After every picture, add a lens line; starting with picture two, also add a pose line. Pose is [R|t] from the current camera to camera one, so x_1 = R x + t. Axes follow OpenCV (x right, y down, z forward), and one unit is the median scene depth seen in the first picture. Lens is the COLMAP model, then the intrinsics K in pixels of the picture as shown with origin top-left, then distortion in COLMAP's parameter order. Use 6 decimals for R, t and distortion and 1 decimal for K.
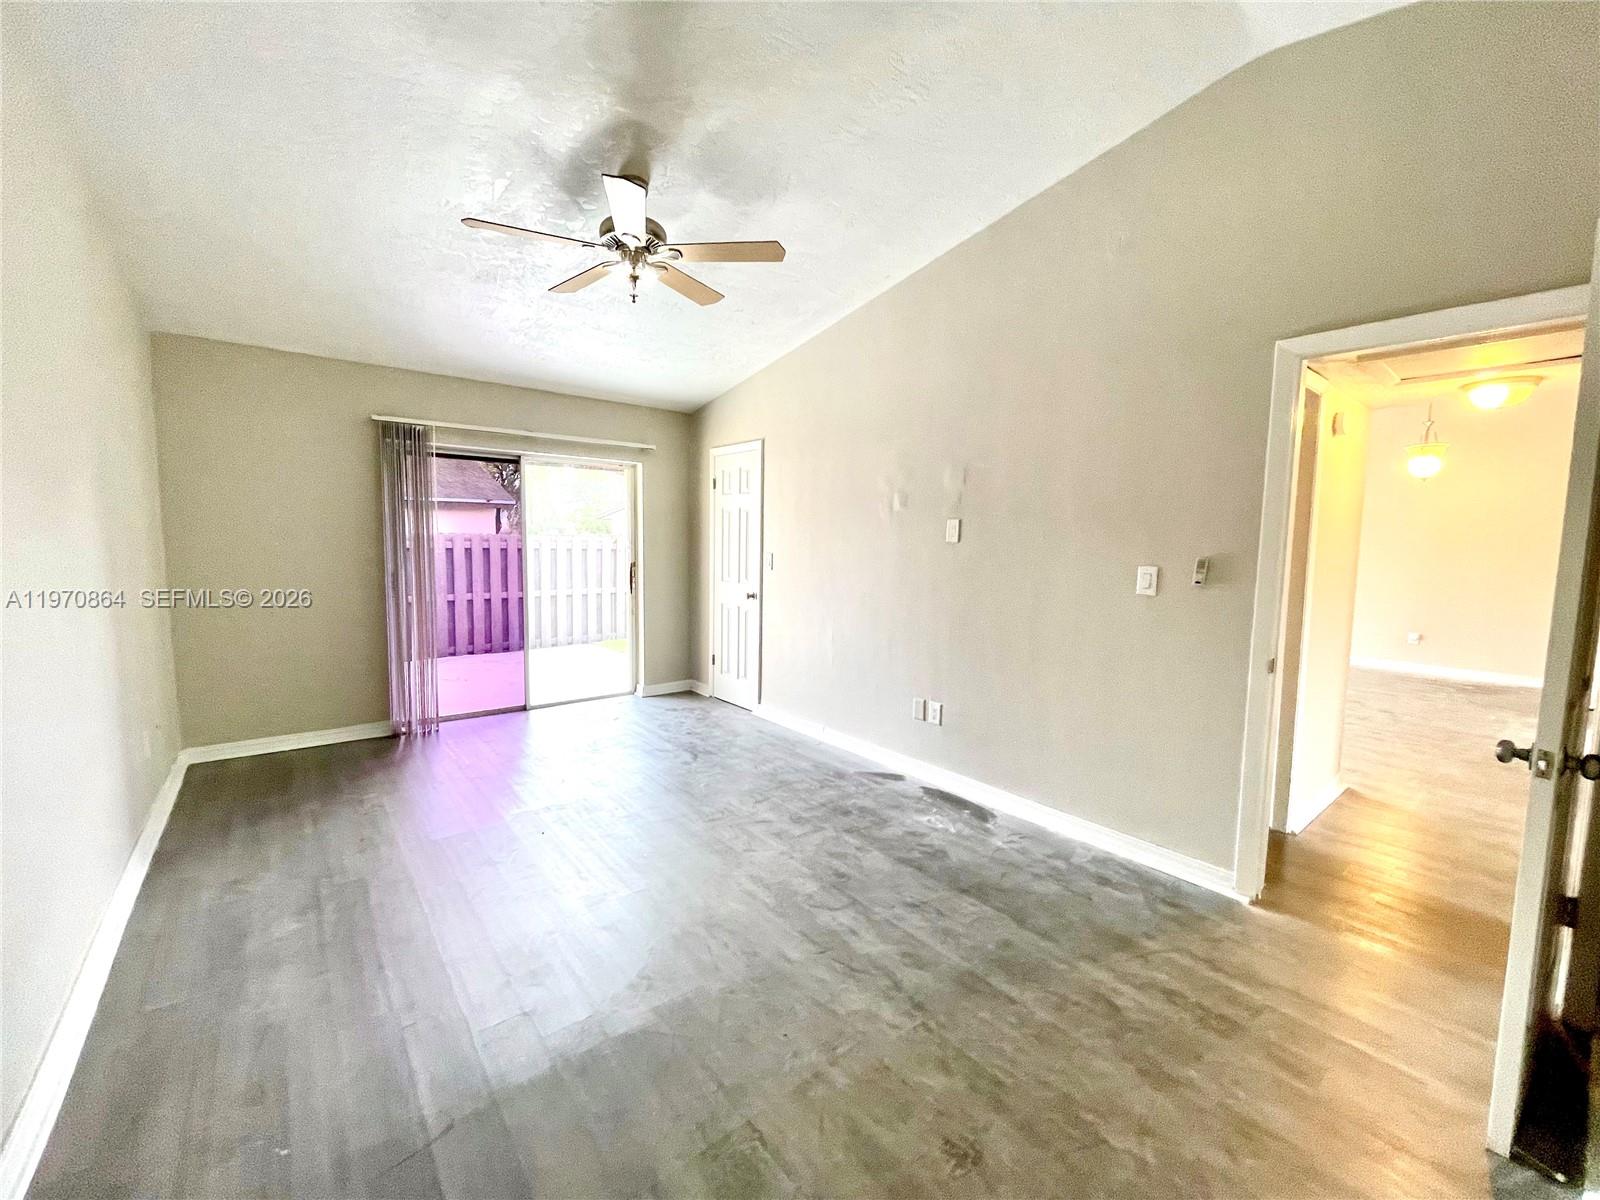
lens RADIAL K [[648.2, 0, 800.6], [0, 648.2, 596.9], [0, 0, 1]] dist [-0.003049, -0.000067]
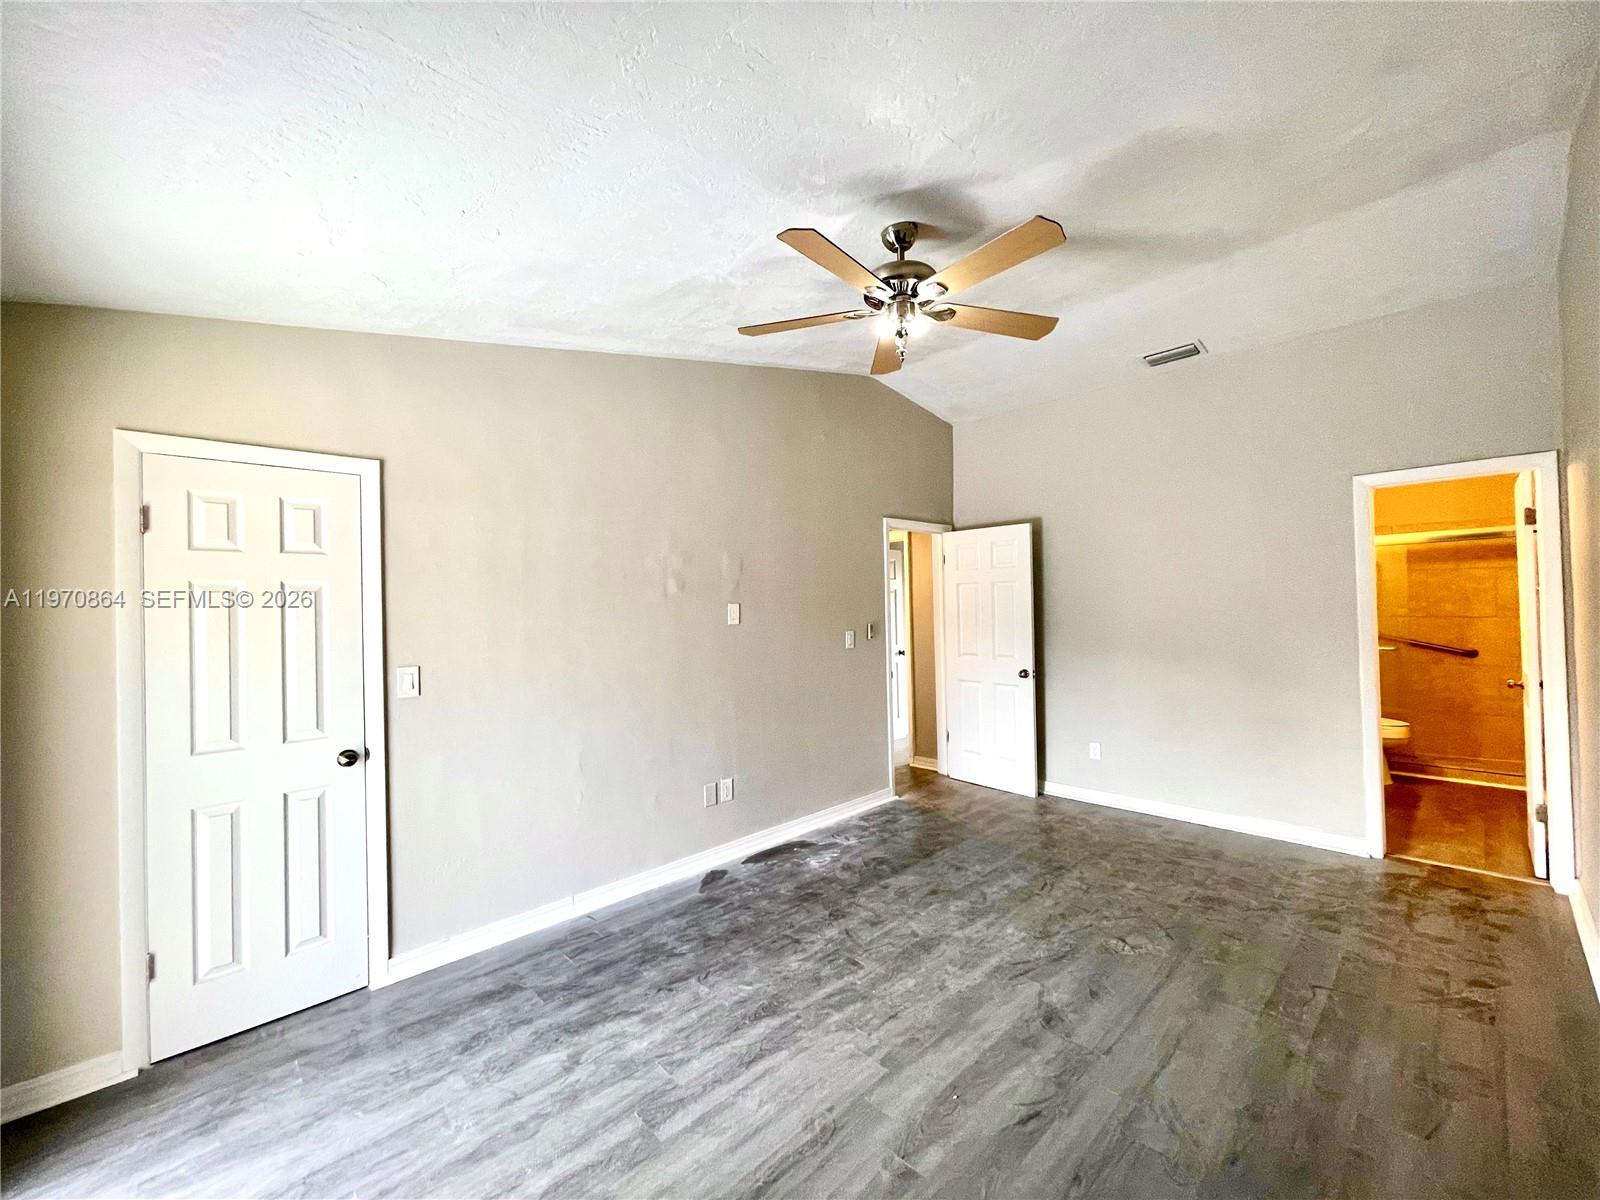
lens RADIAL K [[648.2, 0, 800.6], [0, 648.2, 596.9], [0, 0, 1]] dist [-0.003049, -0.000067]
pose [[-0.082733, -0.005994, 0.996554, -0.957691], [0.111493, 0.993649, 0.015233, -0.150315], [-0.990315, 0.112369, -0.081539, 1.073808]]
